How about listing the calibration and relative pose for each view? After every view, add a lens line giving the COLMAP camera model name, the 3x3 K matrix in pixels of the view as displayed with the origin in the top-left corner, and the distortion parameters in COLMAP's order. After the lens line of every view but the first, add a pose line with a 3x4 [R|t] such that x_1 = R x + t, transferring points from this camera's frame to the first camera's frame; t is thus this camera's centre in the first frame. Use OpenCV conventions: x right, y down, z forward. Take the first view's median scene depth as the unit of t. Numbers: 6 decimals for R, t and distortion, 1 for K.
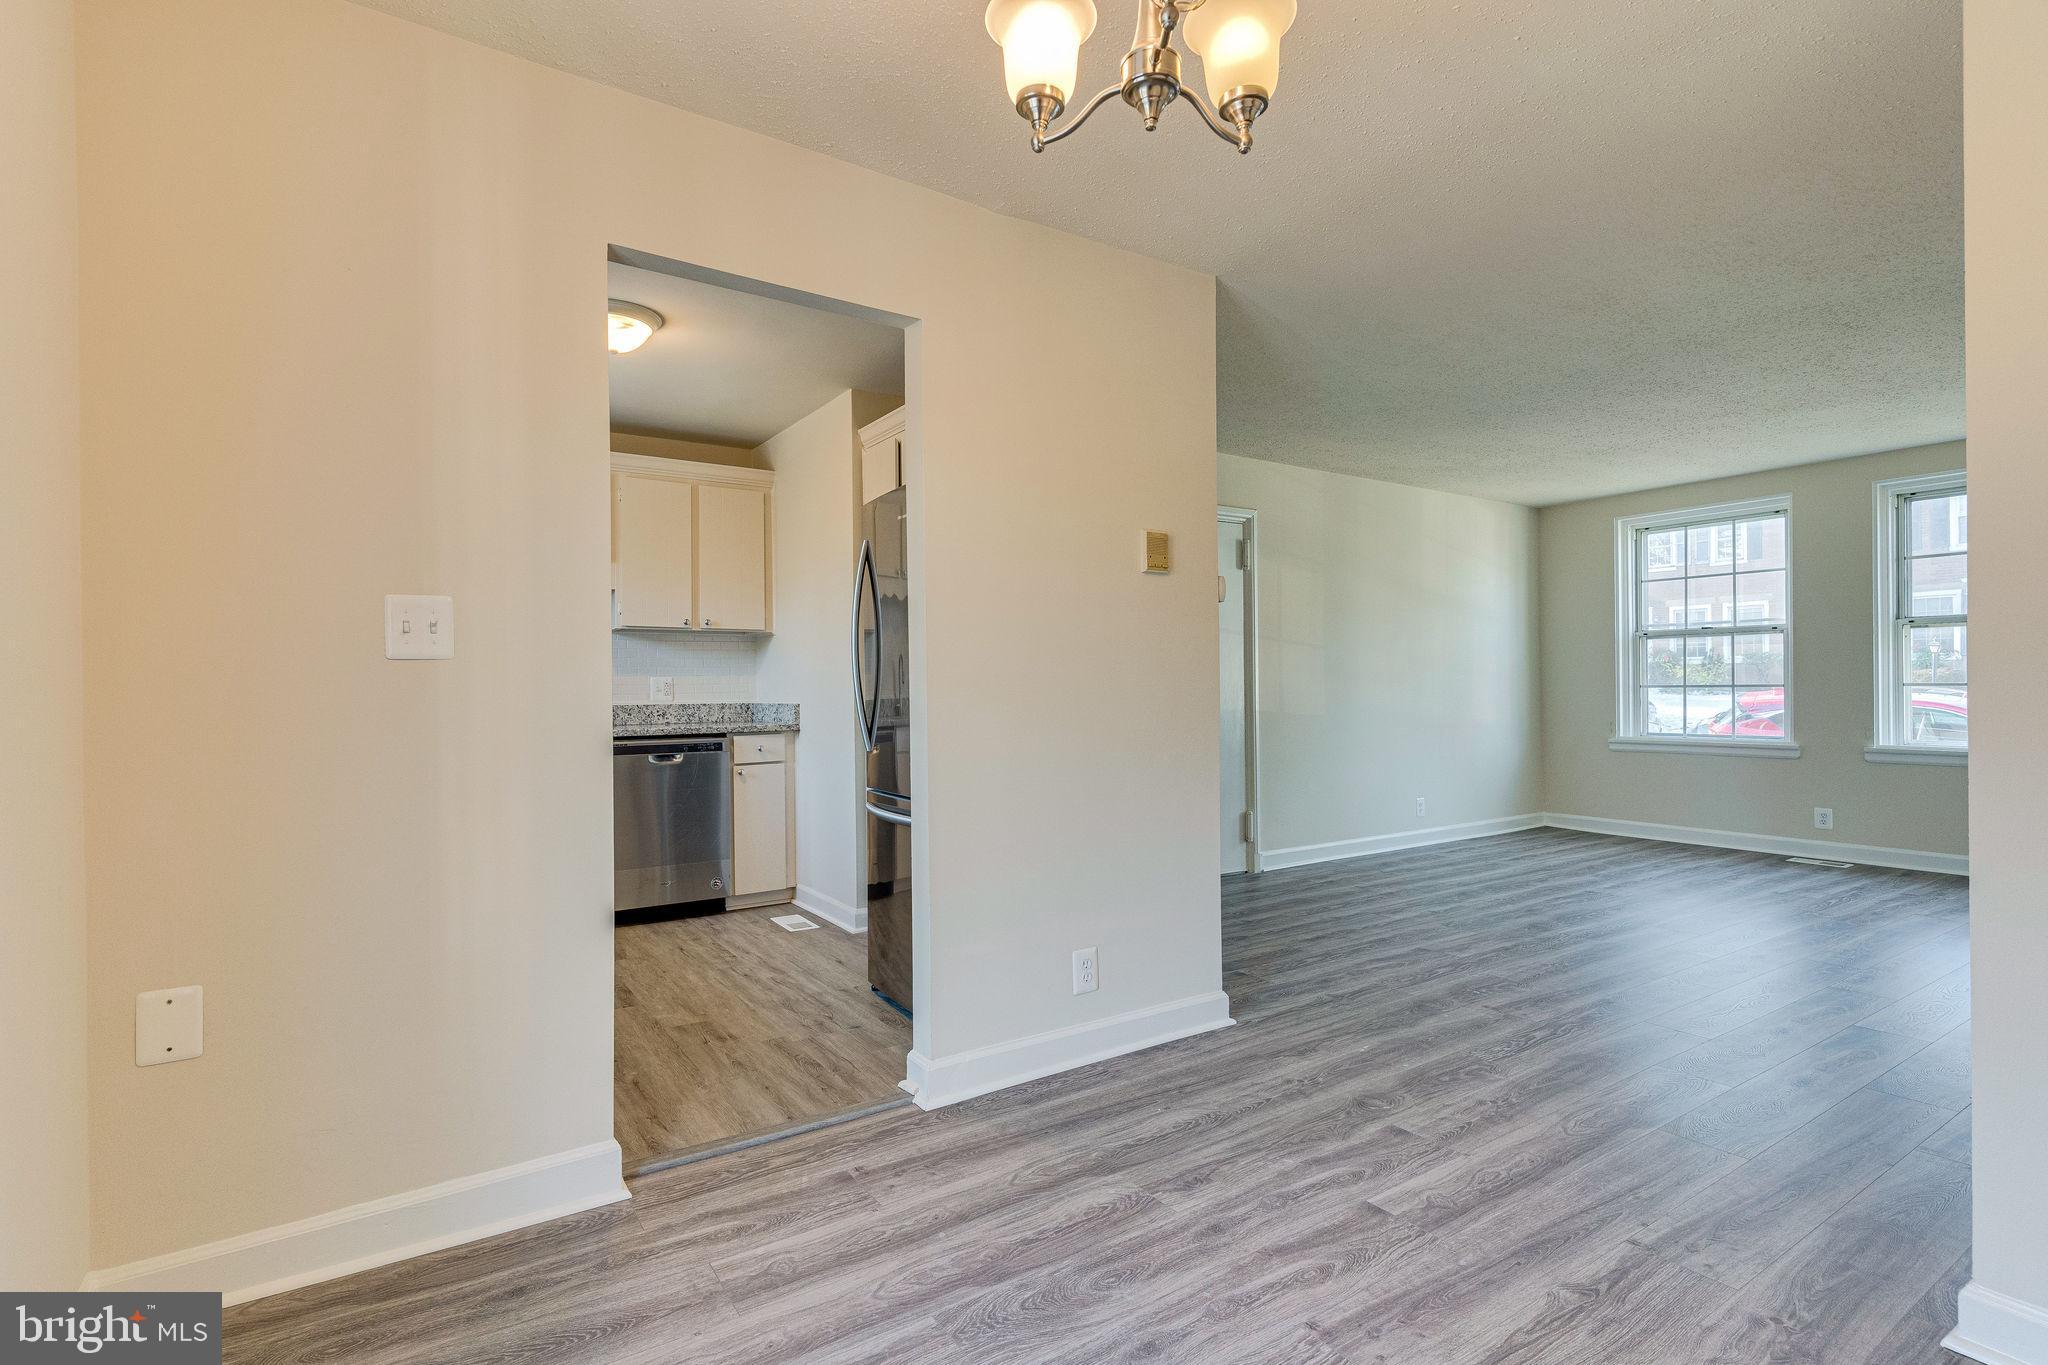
lens RADIAL K [[999.3, 0, 1021.1], [0, 999.3, 689.7], [0, 0, 1]] dist [0.003011, 0.001125]
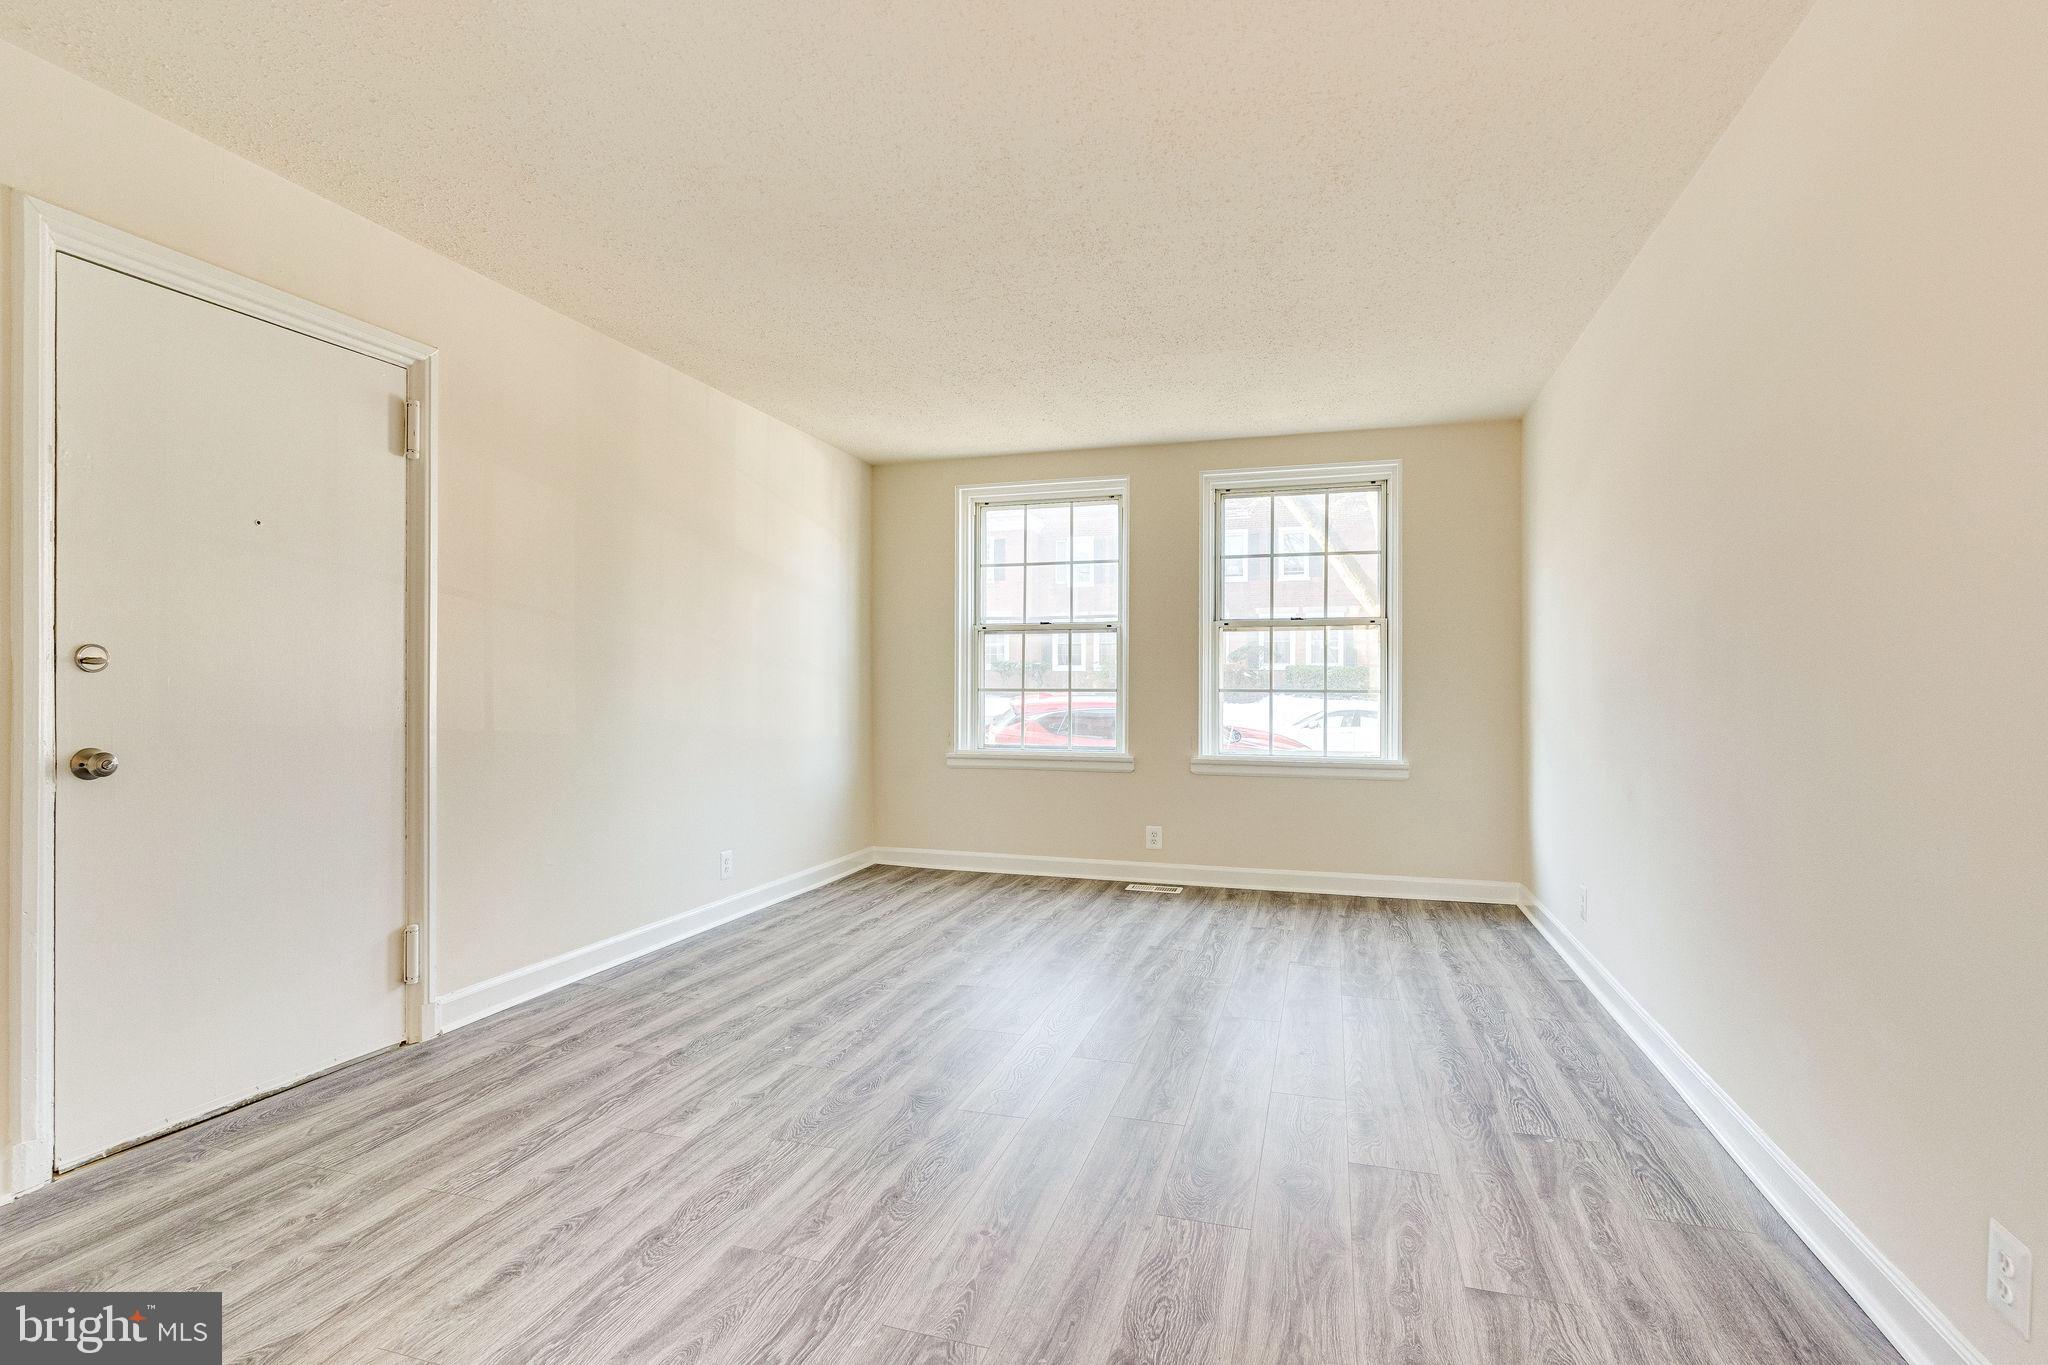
lens RADIAL K [[988.6, 0, 1009.5], [0, 988.6, 671.1], [0, 0, 1]] dist [0.009575, 0.001374]
pose [[0.785259, 0.020188, 0.618838, 0.182536], [-0.008152, 0.999719, -0.022268, -0.001210], [-0.619113, 0.012442, 0.785203, 0.487402]]
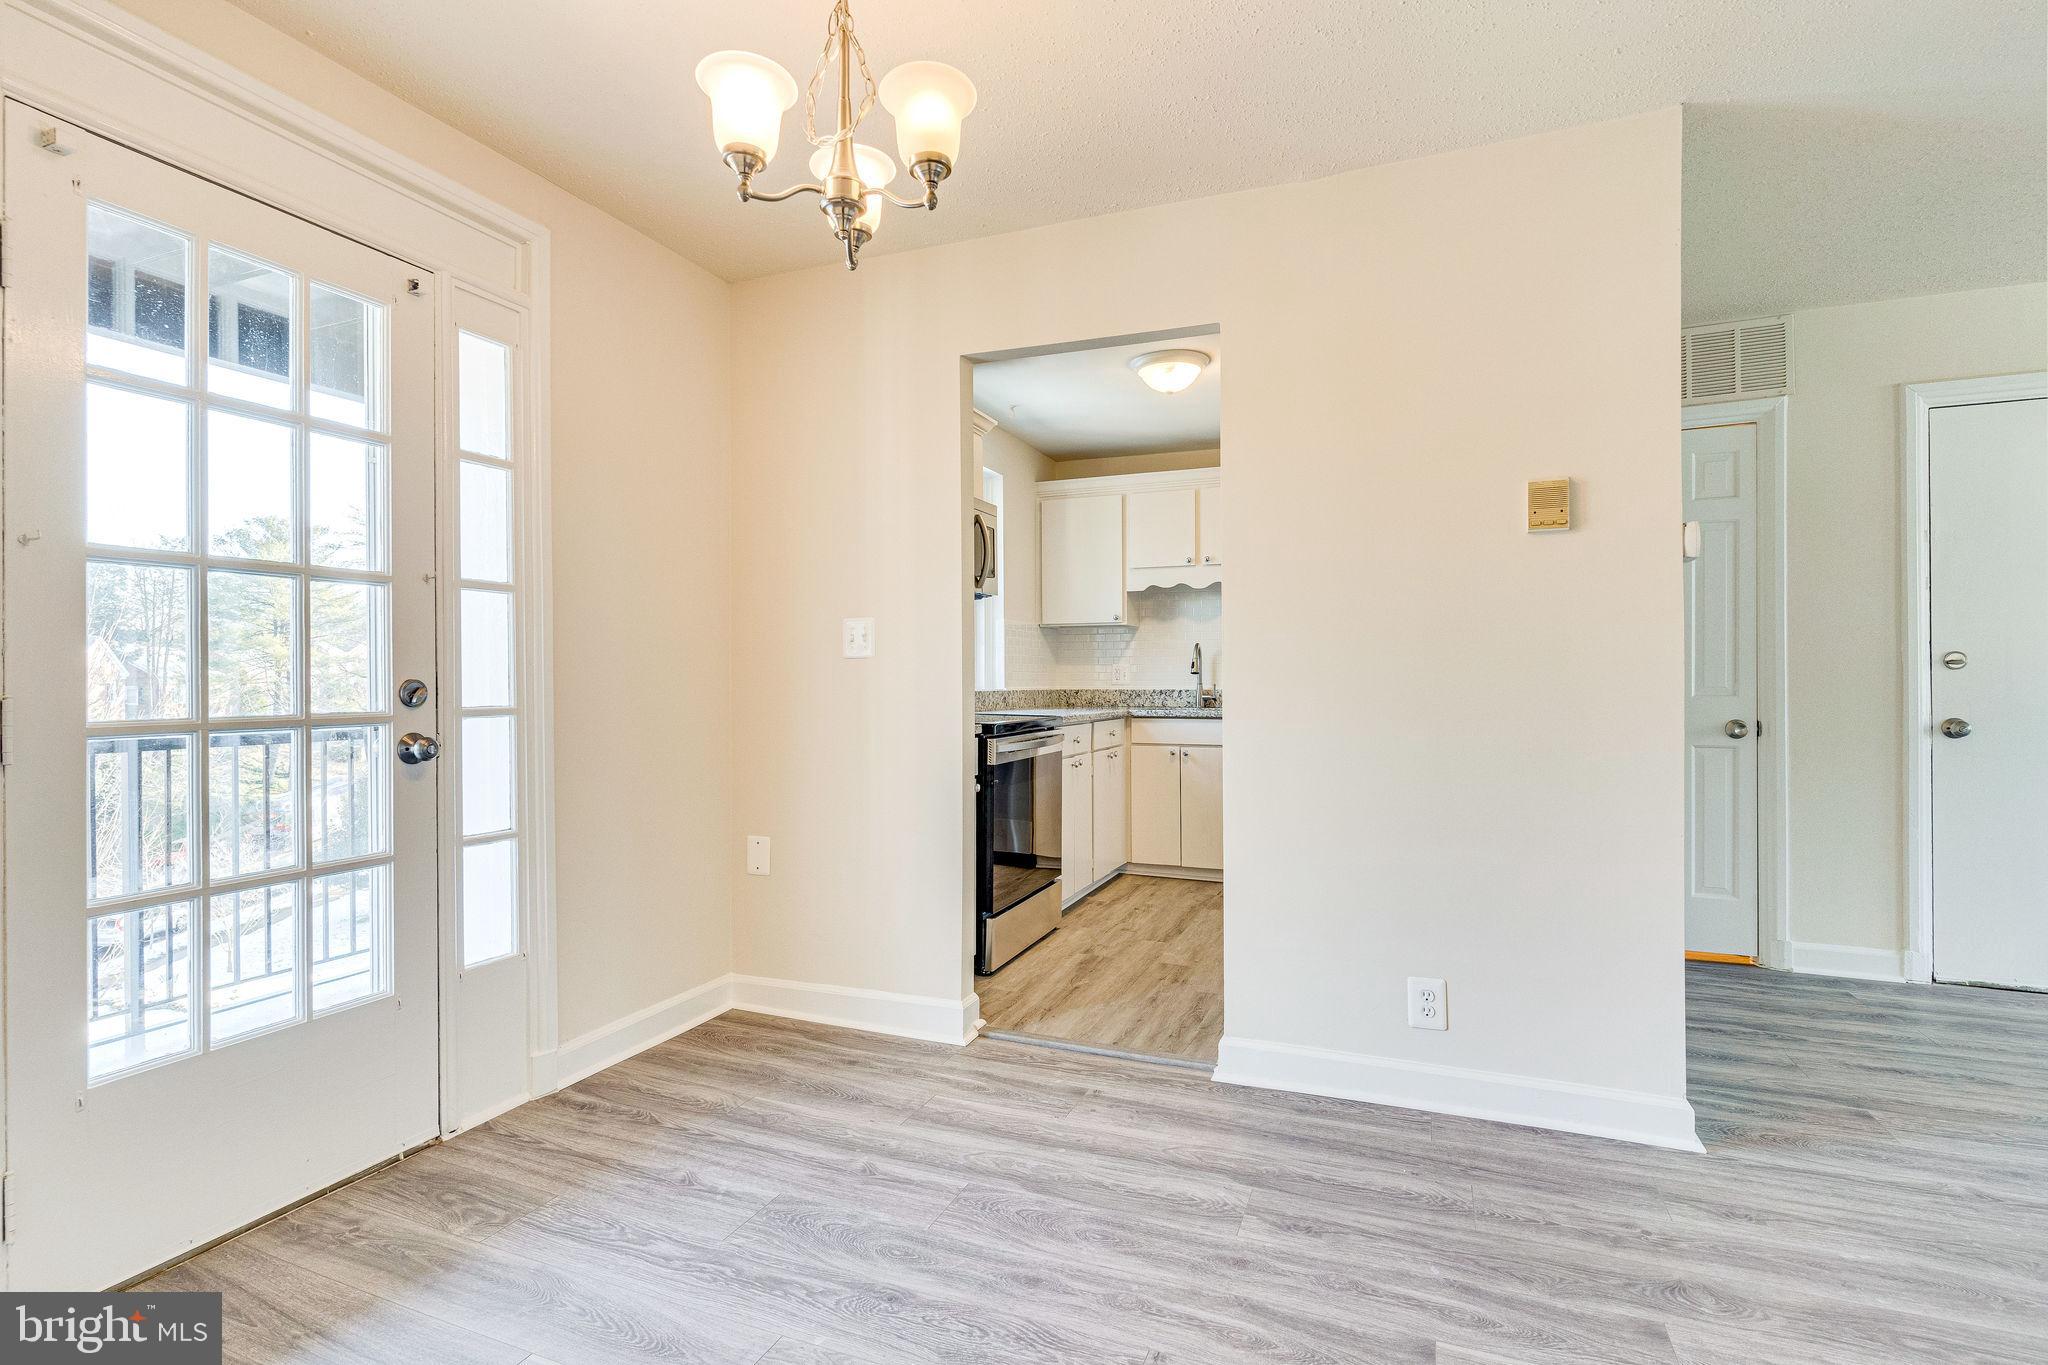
lens RADIAL K [[999.3, 0, 999.4], [0, 999.3, 699.4], [0, 0, 1]] dist [0.003011, 0.001125]
pose [[0.550824, 0.025360, -0.834236, 0.362622], [-0.002733, 0.999588, 0.028583, -0.004767], [0.834617, -0.013464, 0.550666, 0.133869]]
